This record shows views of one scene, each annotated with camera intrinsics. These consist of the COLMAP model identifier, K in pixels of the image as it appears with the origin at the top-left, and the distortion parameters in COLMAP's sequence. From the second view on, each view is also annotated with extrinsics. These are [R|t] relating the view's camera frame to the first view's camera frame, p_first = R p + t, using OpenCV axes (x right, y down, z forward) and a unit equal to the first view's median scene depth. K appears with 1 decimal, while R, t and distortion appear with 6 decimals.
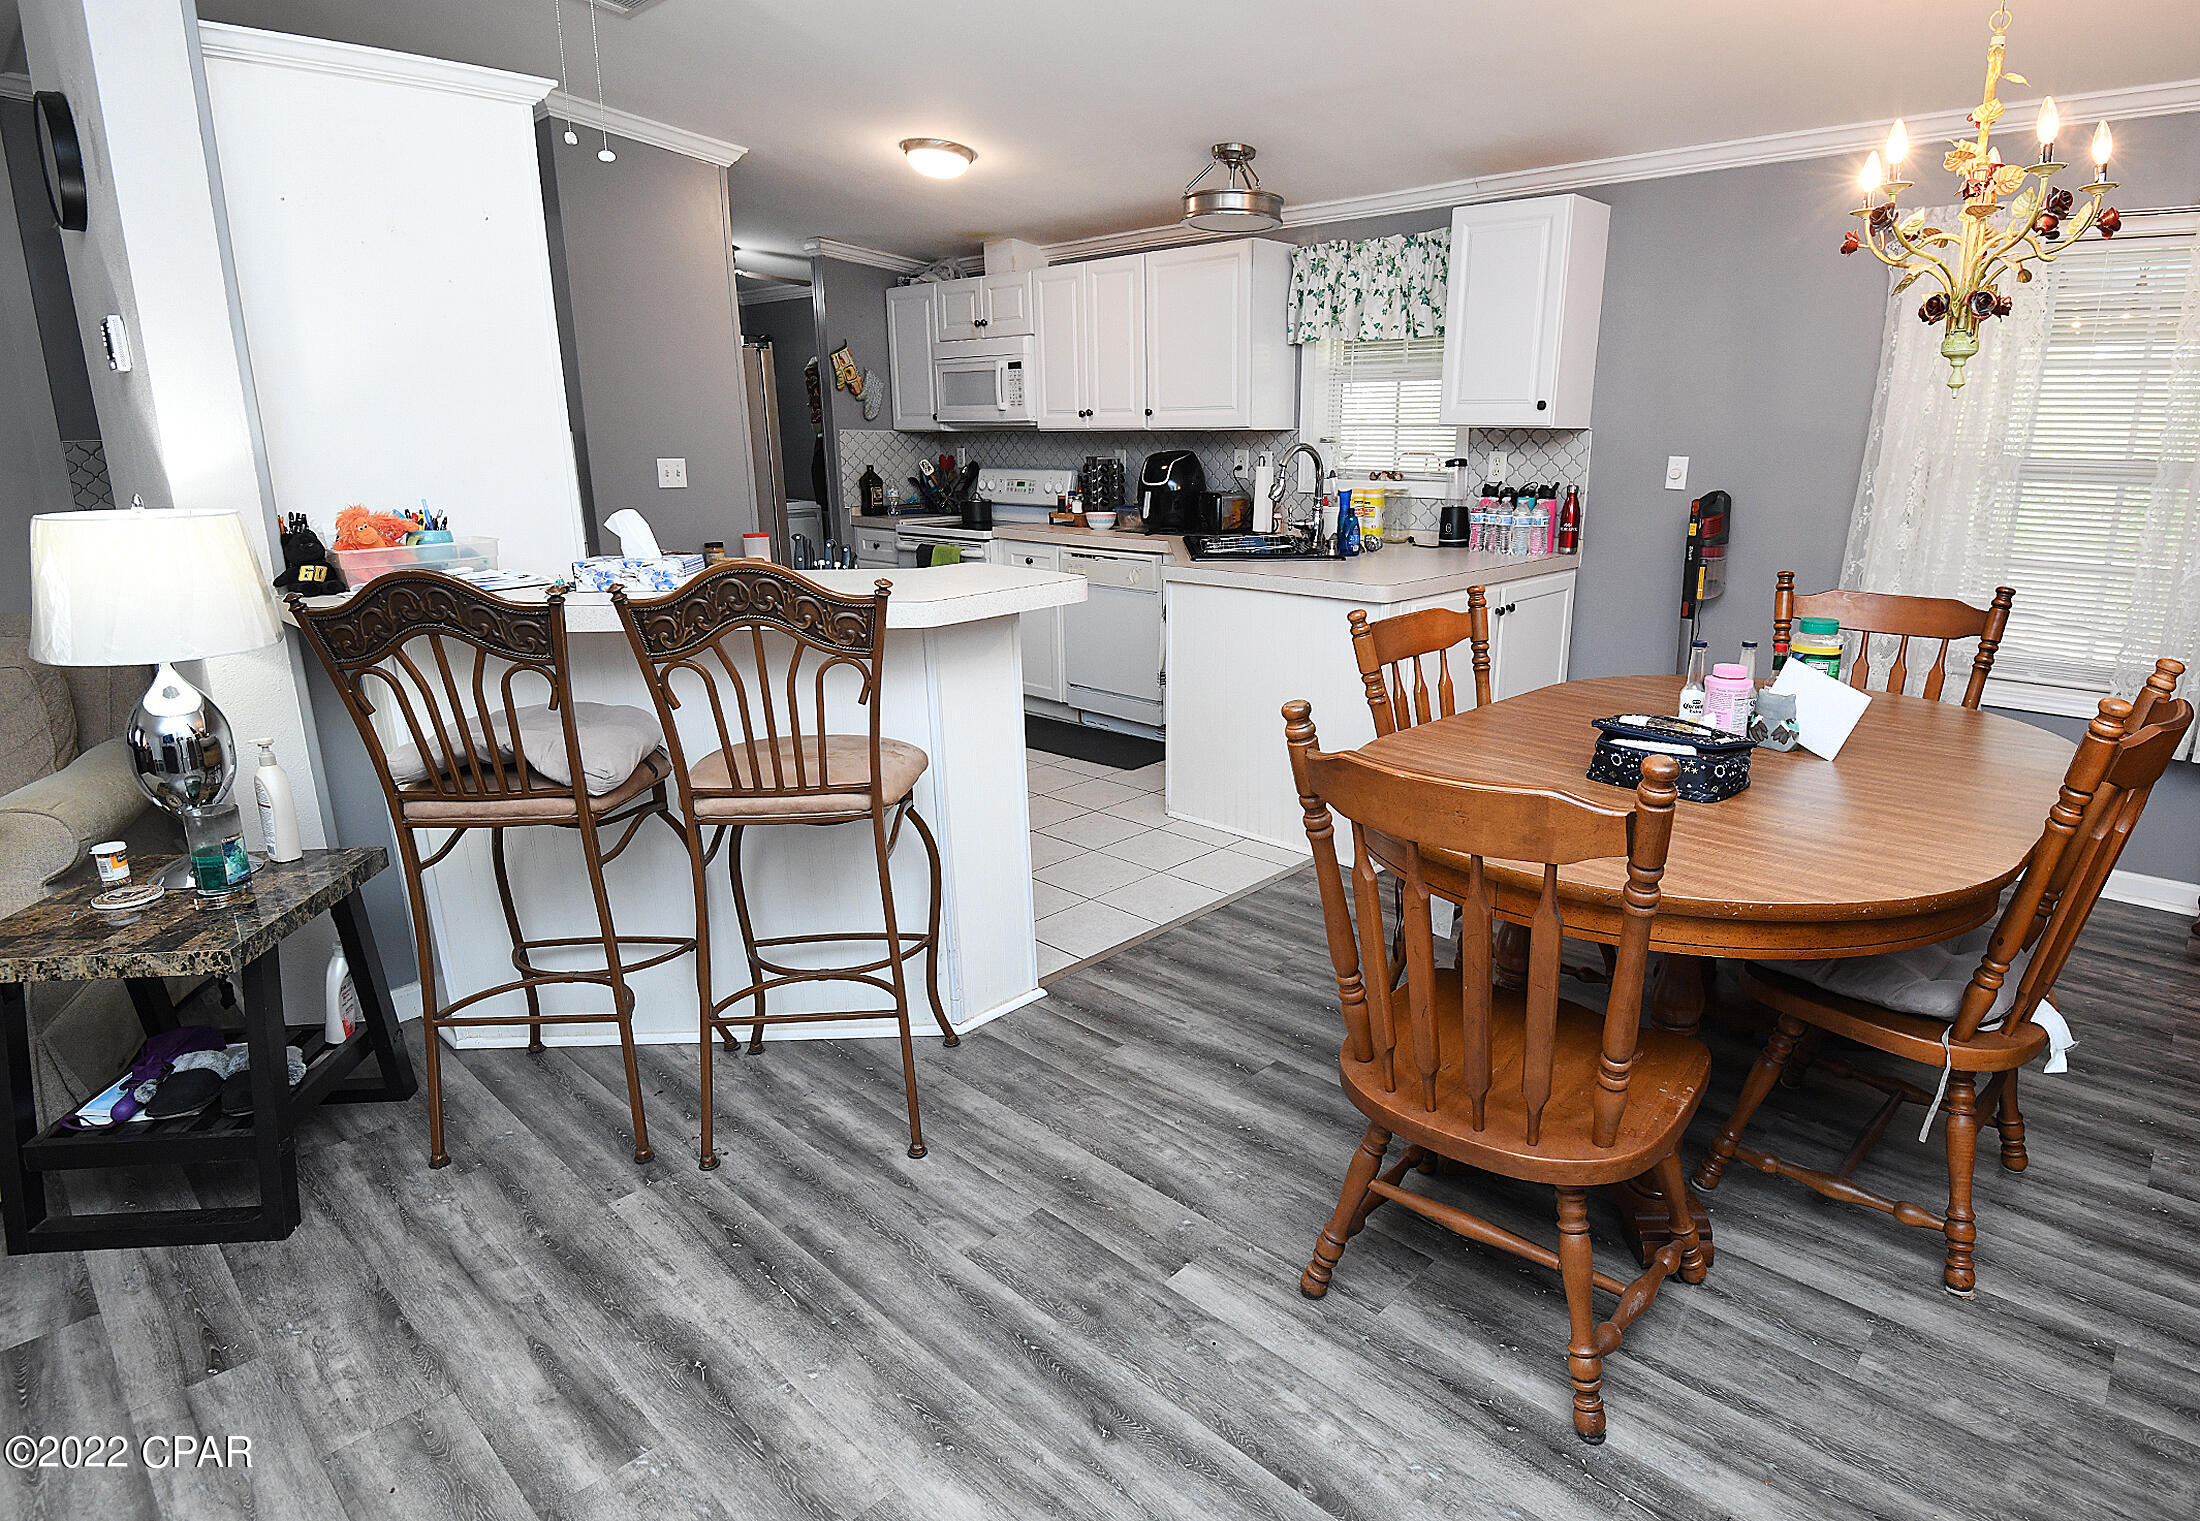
lens RADIAL K [[1193.6, 0, 1169.3], [0, 1193.6, 759.3], [0, 0, 1]] dist [-0.019372, -0.011357]
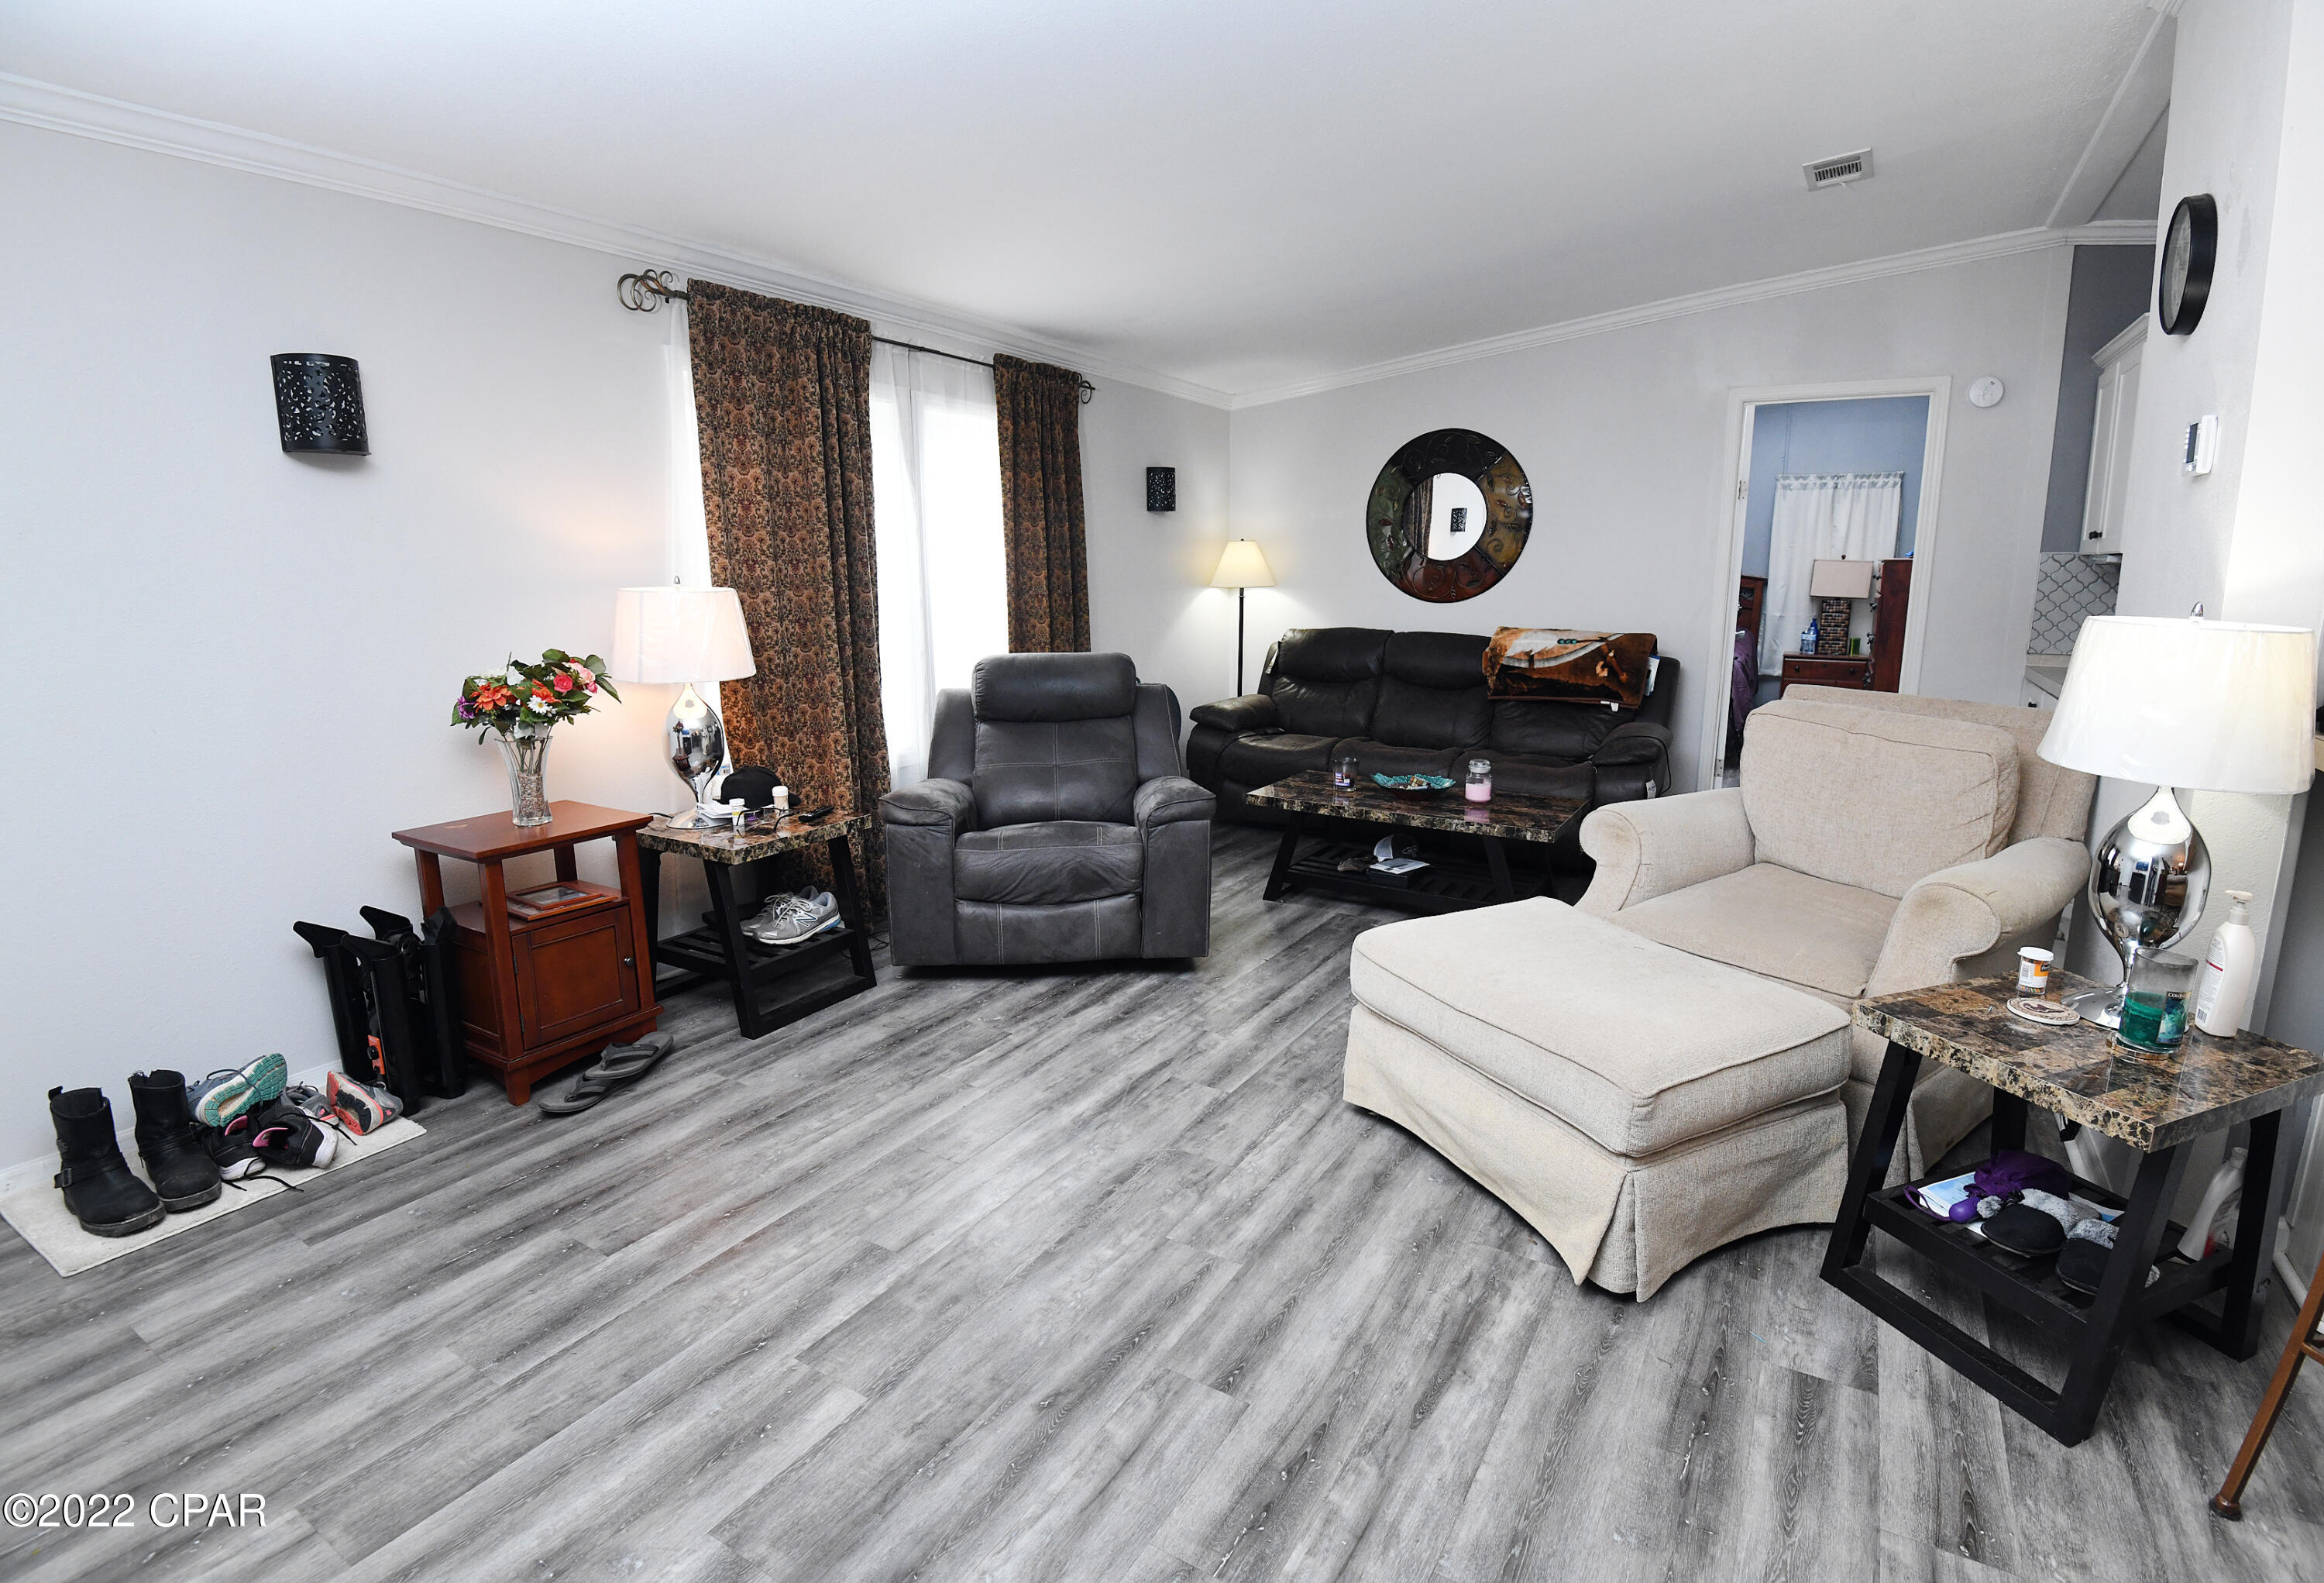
lens RADIAL K [[1097.0, 0, 1197.9], [0, 1097.0, 779.4], [0, 0, 1]] dist [-0.019972, -0.017693]
pose [[0.212821, 0.194006, -0.957637, -0.109828], [-0.255336, 0.957076, 0.137148, -0.004007], [0.943139, 0.215331, 0.253222, 0.036761]]
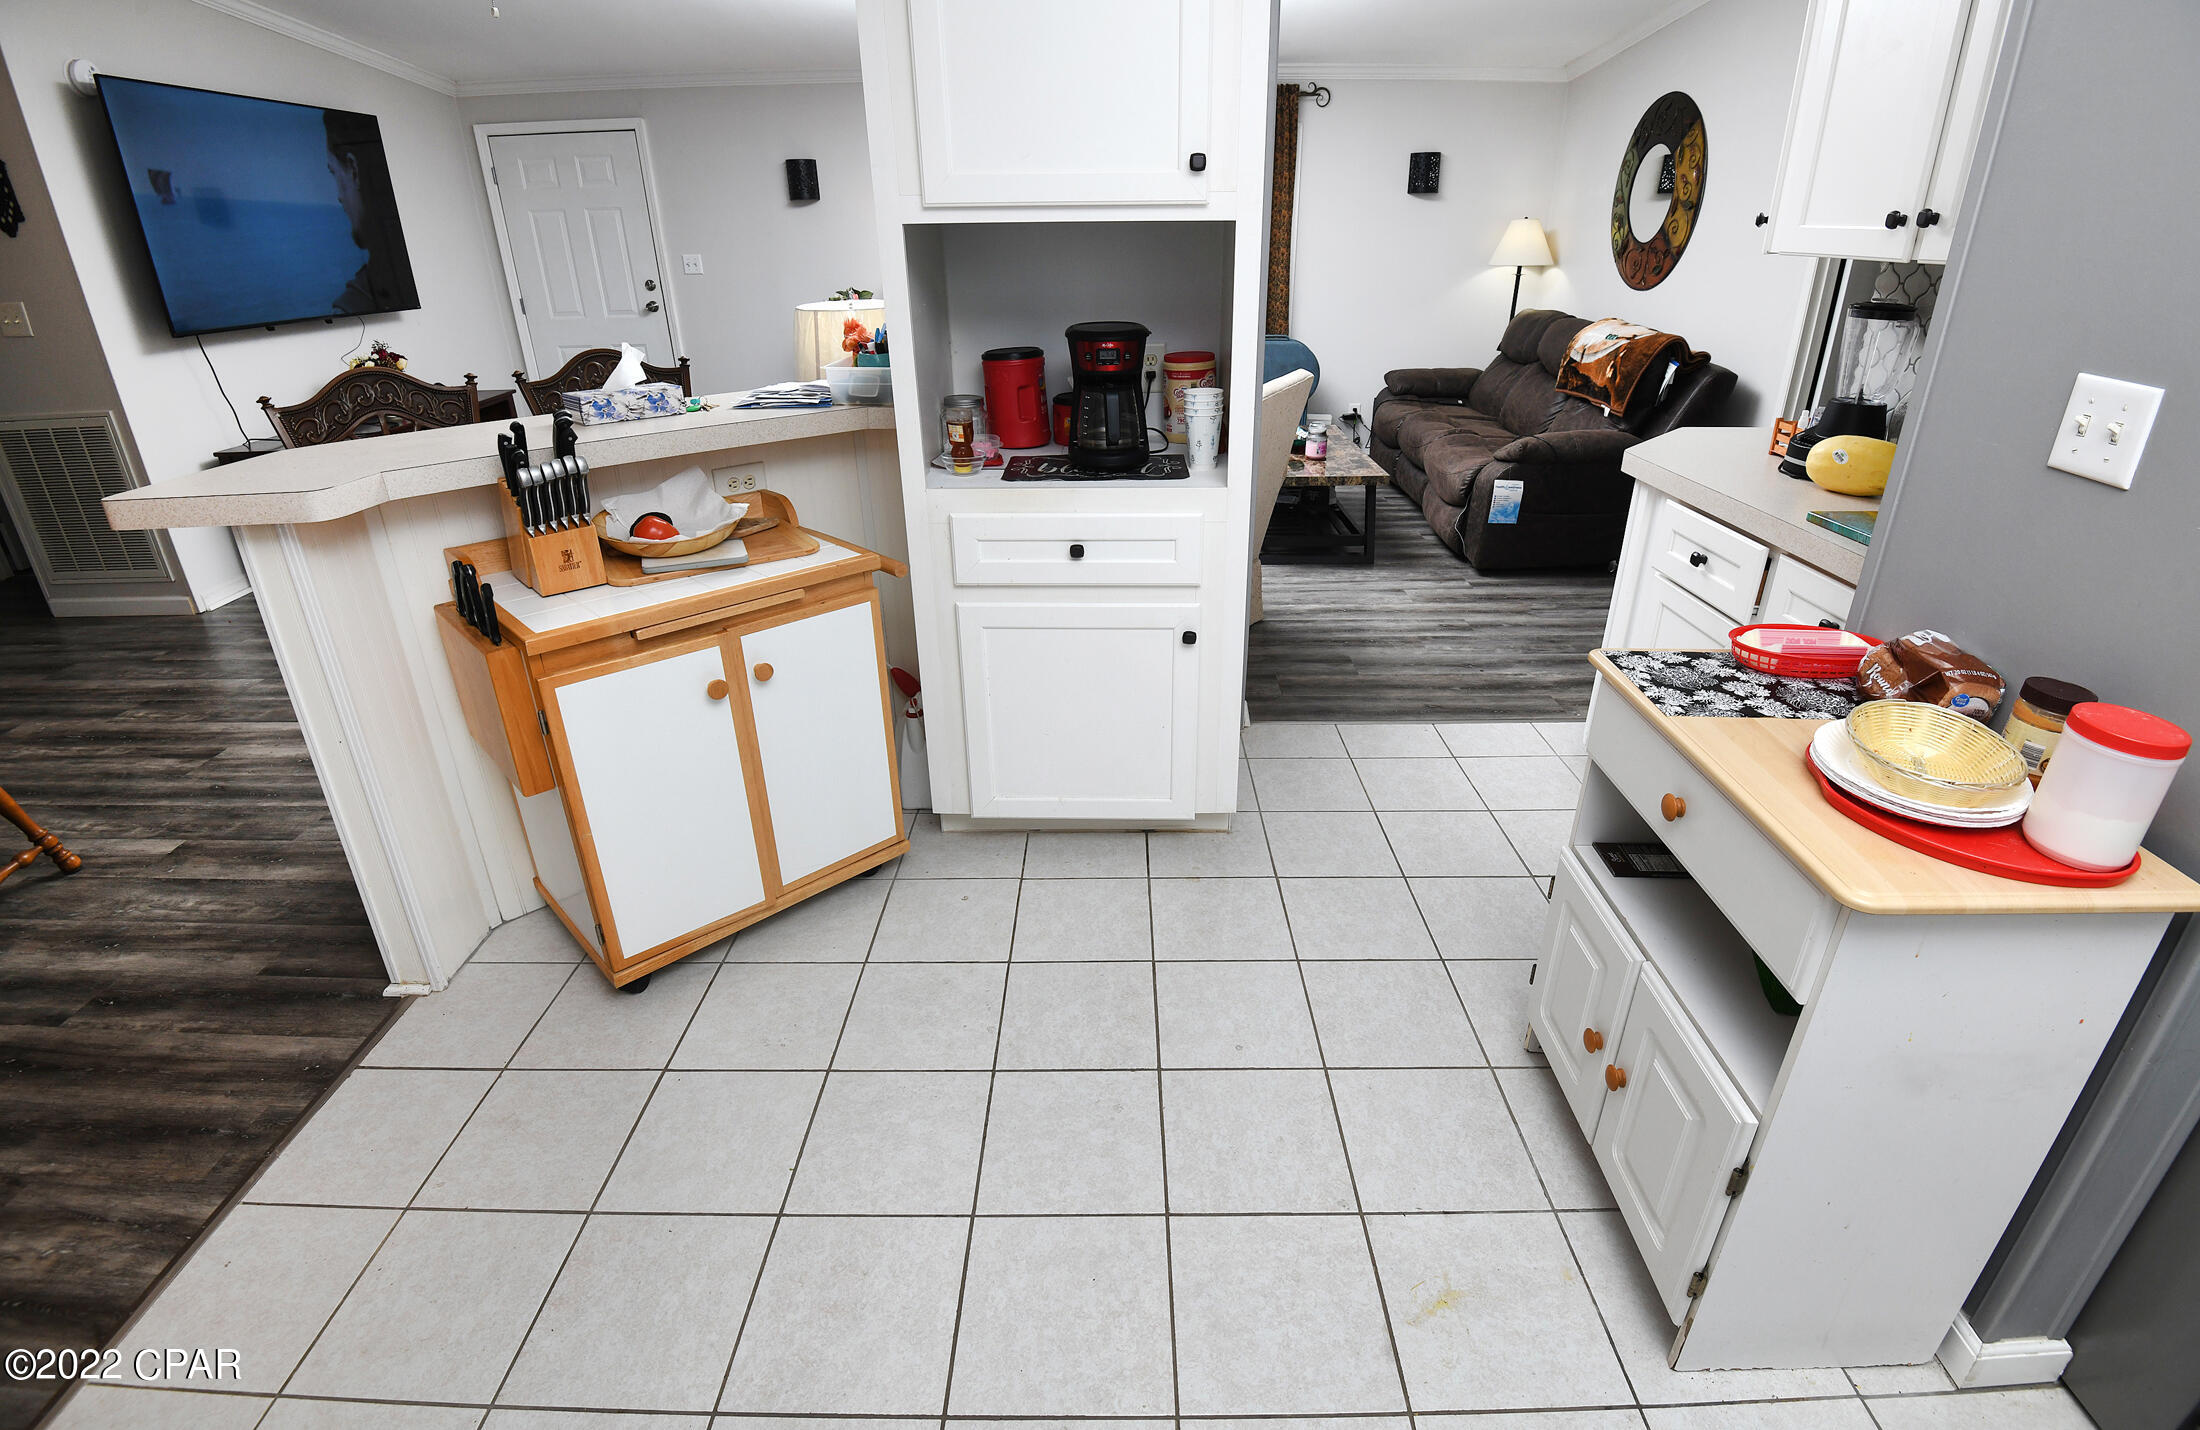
lens RADIAL K [[1022.7, 0, 1105.2], [0, 1022.7, 687.5], [0, 0, 1]] dist [-0.043605, 0.000082]
pose [[-0.740631, 0.291654, -0.605312, -0.078747], [-0.160404, 0.798086, 0.580800, -0.305845], [0.652484, 0.527253, -0.544305, 1.062766]]
